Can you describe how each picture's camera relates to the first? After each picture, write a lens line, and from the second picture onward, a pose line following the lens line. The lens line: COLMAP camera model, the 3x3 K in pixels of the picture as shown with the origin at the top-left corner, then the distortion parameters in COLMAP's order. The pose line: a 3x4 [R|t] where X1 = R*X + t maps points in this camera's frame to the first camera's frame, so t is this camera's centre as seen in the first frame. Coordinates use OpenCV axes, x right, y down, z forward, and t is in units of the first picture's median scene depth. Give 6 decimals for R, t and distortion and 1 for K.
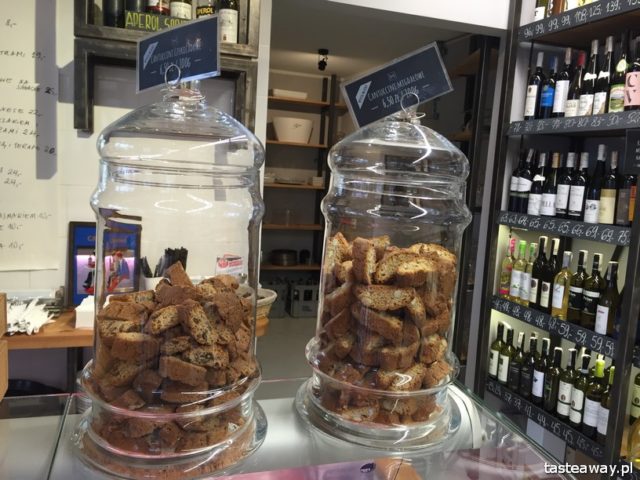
lens RADIAL K [[555.5, 0, 318.9], [0, 555.5, 237.9], [0, 0, 1]] dist [0.049455, -0.077590]
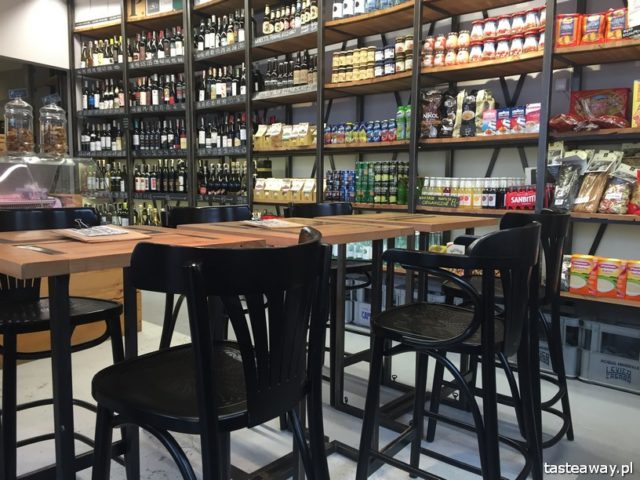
lens RADIAL K [[555.5, 0, 318.2], [0, 555.5, 241.5], [0, 0, 1]] dist [0.049455, -0.077590]
pose [[0.757206, -0.123309, 0.641431, -0.472239], [0.114229, 0.991884, 0.055834, 0.326817], [-0.643111, 0.030993, 0.765146, -1.455817]]
